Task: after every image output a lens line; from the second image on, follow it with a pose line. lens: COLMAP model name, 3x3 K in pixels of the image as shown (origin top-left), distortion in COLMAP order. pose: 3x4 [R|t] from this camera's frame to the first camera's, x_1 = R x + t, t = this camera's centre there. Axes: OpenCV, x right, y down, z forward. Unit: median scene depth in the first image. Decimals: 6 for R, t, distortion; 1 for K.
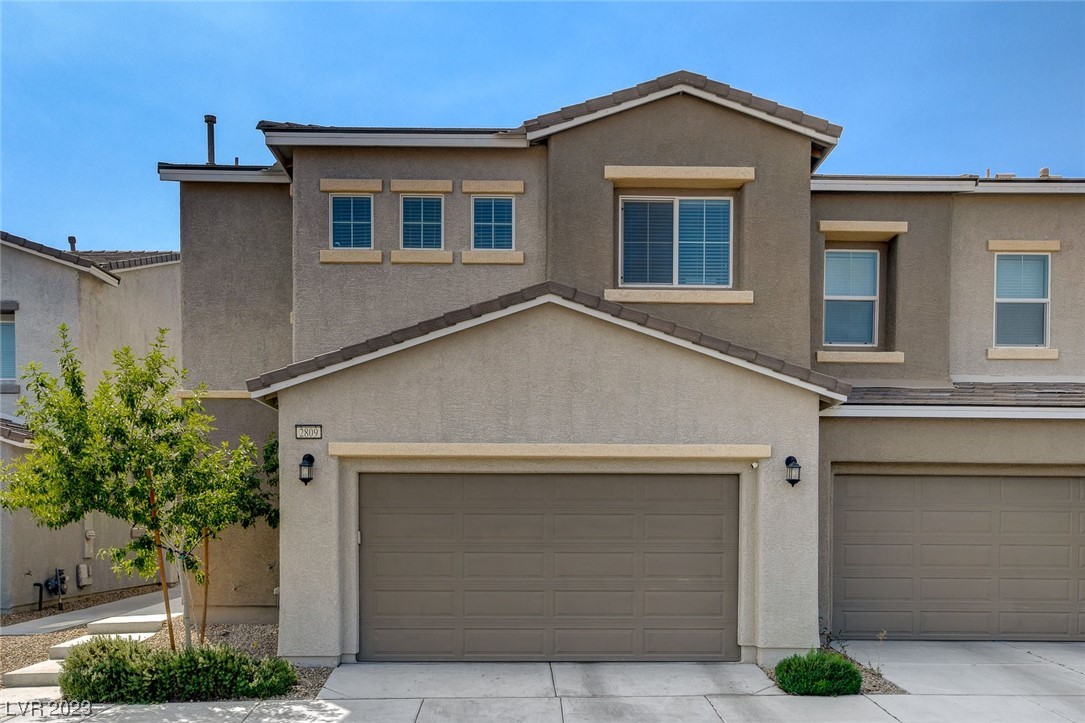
lens RADIAL K [[933.0, 0, 559.1], [0, 933.0, 386.6], [0, 0, 1]] dist [0.005378, 0.018540]
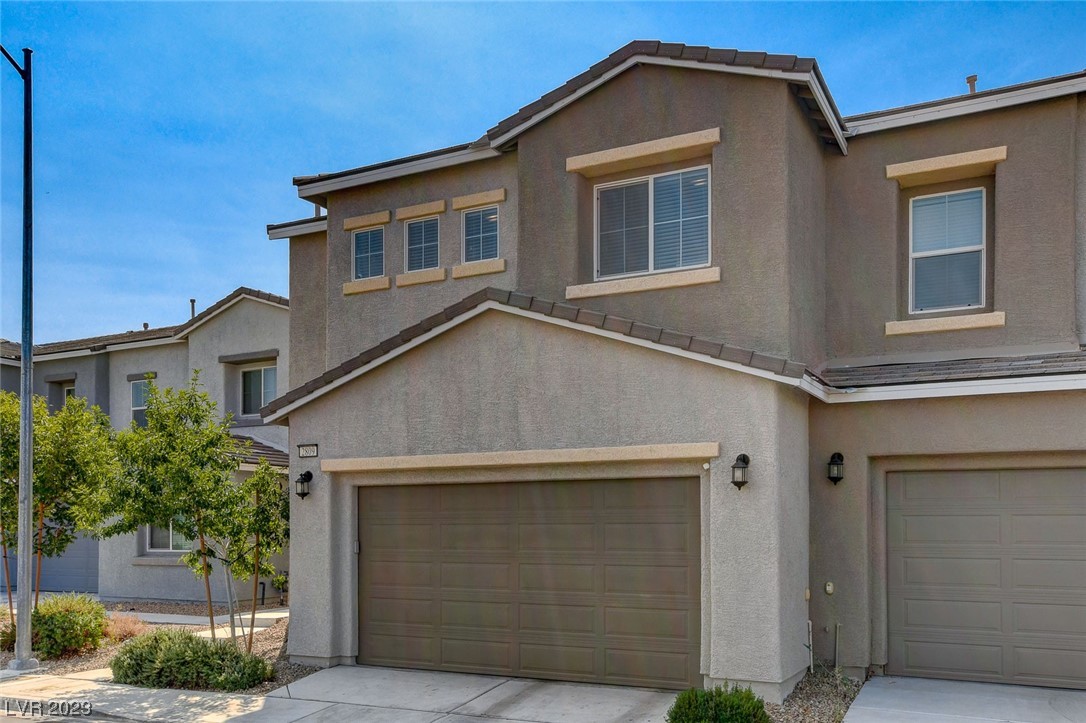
lens RADIAL K [[933.9, 0, 542.8], [0, 933.9, 361.5], [0, 0, 1]] dist [0.005378, 0.018540]
pose [[0.876109, -0.089403, -0.473751, 0.478156], [0.075439, 0.995973, -0.048444, 0.016681], [0.476175, 0.006703, 0.879325, 0.149587]]
